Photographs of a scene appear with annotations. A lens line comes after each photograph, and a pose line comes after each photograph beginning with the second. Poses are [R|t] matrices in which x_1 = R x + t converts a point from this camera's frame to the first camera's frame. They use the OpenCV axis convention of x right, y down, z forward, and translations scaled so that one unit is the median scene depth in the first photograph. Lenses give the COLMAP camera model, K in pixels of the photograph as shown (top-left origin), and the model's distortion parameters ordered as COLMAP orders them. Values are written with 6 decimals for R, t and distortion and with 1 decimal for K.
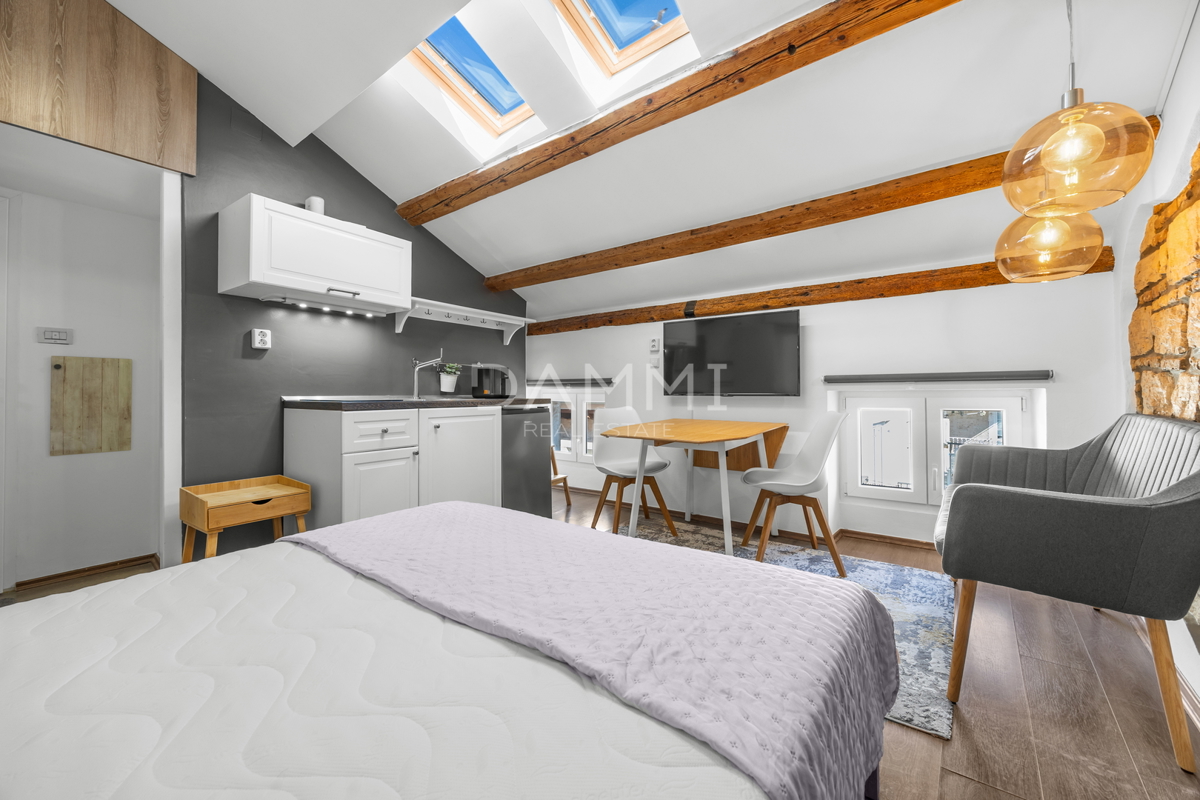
lens RADIAL K [[461.7, 0, 605.8], [0, 461.7, 388.5], [0, 0, 1]] dist [-0.004896, 0.000783]
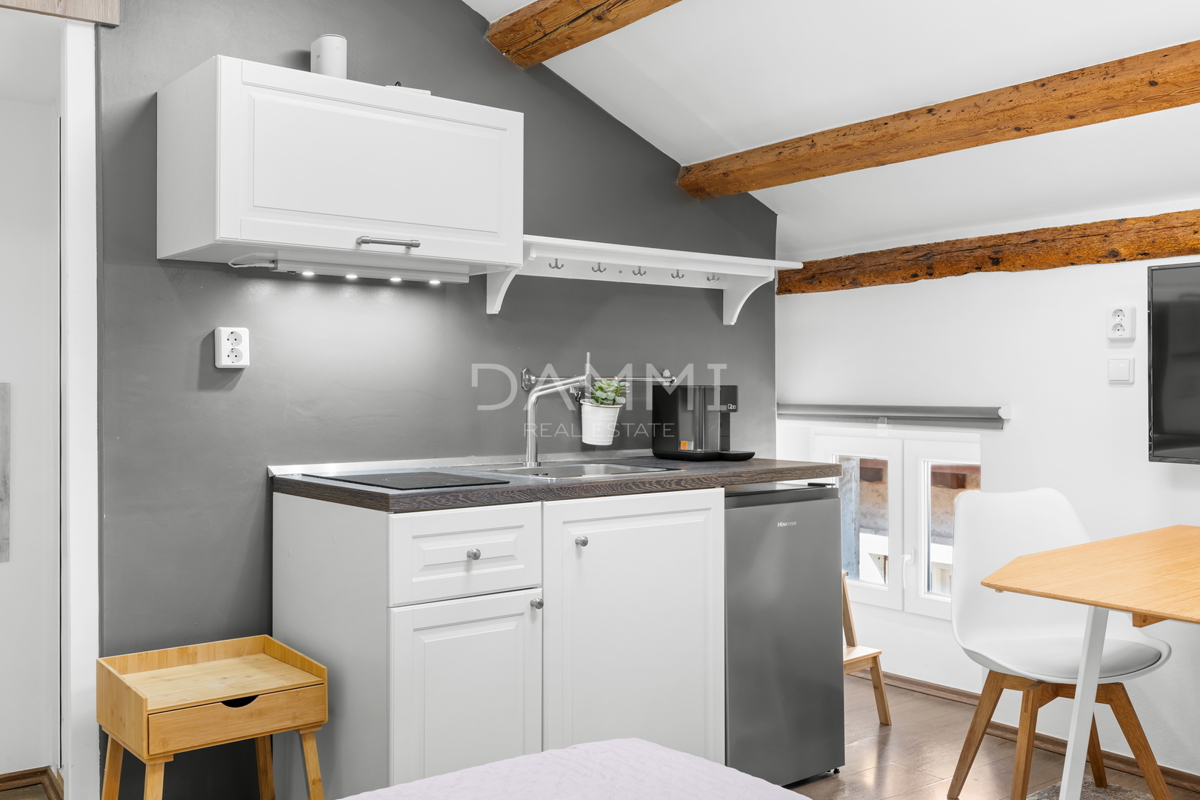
lens RADIAL K [[1142.8, 0, 610.0], [0, 1142.8, 381.3], [0, 0, 1]] dist [-0.001140, 0.000000]
pose [[0.955833, -0.001051, -0.293909, -0.024314], [0.002112, 0.999992, 0.003291, -0.066930], [0.293903, -0.003766, 0.955828, -0.012674]]
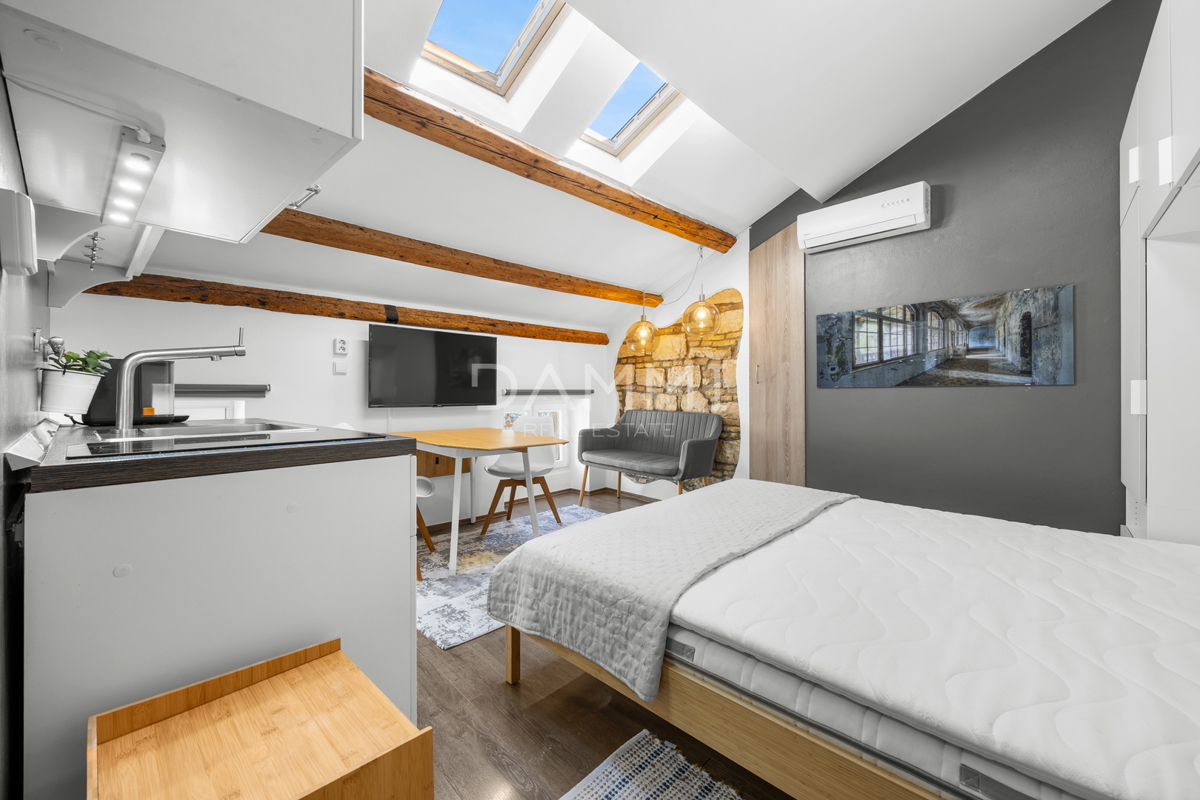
lens RADIAL K [[461.7, 0, 610.7], [0, 461.7, 394.8], [0, 0, 1]] dist [-0.004896, 0.000783]
pose [[0.113119, -0.002561, 0.993578, -0.852887], [-0.005246, 0.999981, 0.003175, -0.018752], [-0.993568, -0.005572, 0.113104, 0.567187]]
